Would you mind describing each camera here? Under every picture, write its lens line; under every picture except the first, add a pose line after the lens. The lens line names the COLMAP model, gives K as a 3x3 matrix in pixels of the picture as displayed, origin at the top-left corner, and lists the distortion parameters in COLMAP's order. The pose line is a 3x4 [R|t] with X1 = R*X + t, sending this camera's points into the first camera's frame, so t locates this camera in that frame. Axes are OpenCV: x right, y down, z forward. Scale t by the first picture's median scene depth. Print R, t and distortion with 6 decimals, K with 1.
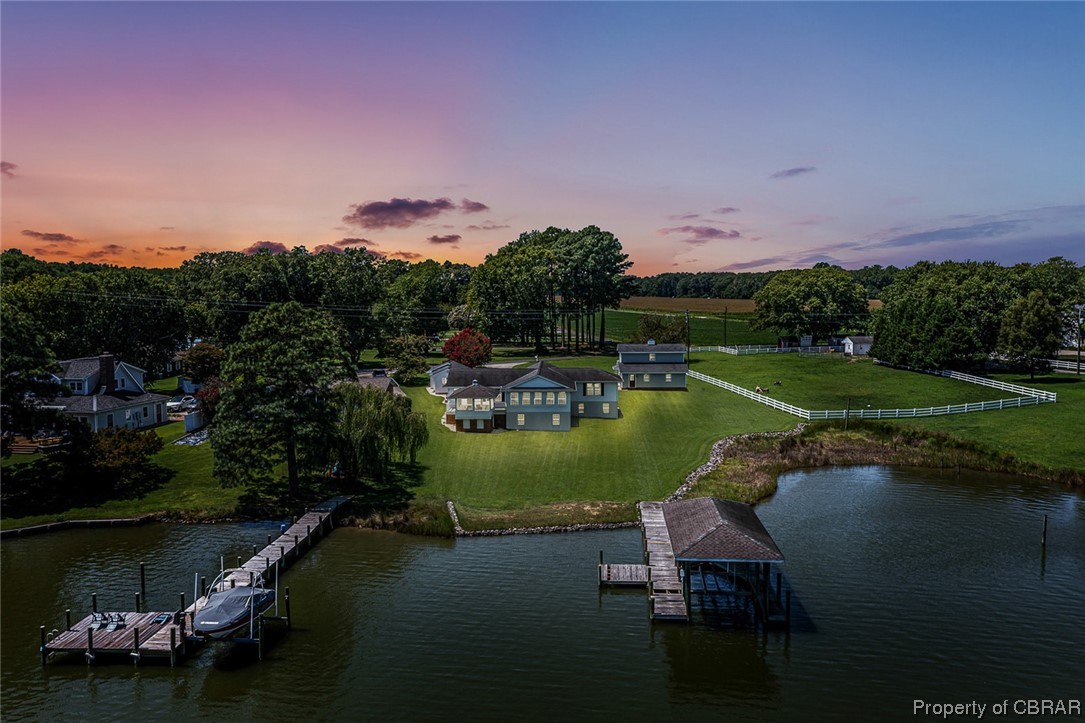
lens RADIAL K [[851.6, 0, 542.5], [0, 851.6, 361.5], [0, 0, 1]] dist [-0.016234, -0.000269]
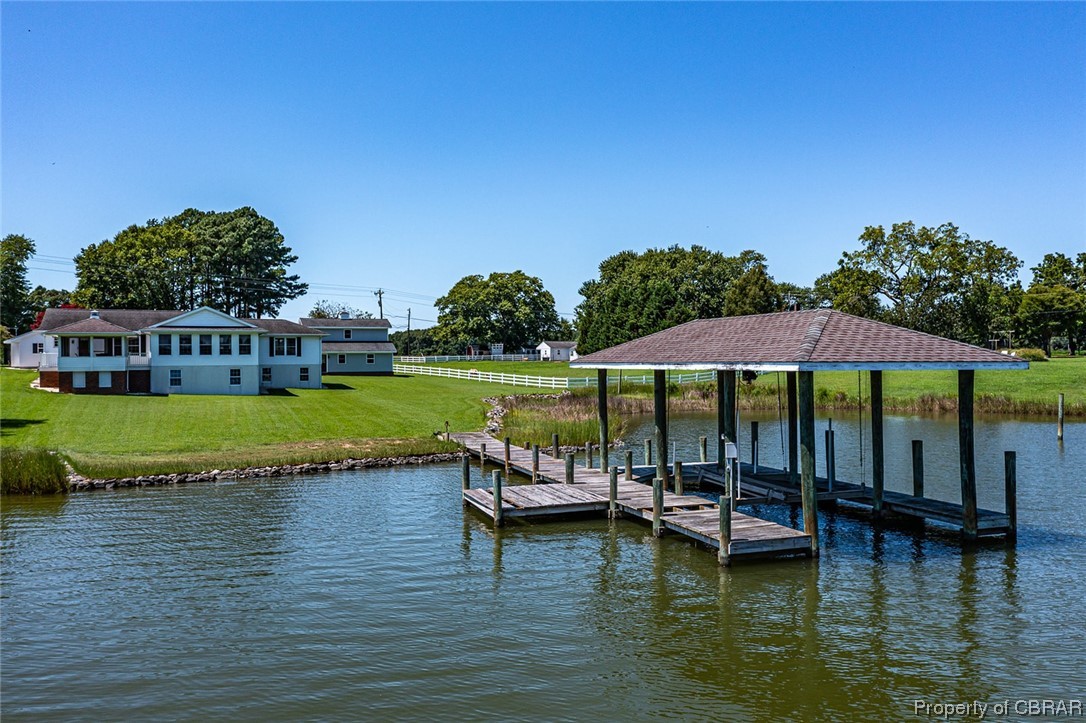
lens RADIAL K [[852.3, 0, 543.0], [0, 852.3, 361.5], [0, 0, 1]] dist [-0.016234, -0.000269]
pose [[0.910523, -0.001512, 0.413456, -0.020261], [0.034730, 0.996739, -0.072838, 0.058977], [-0.411997, 0.080680, 0.907606, 0.170758]]
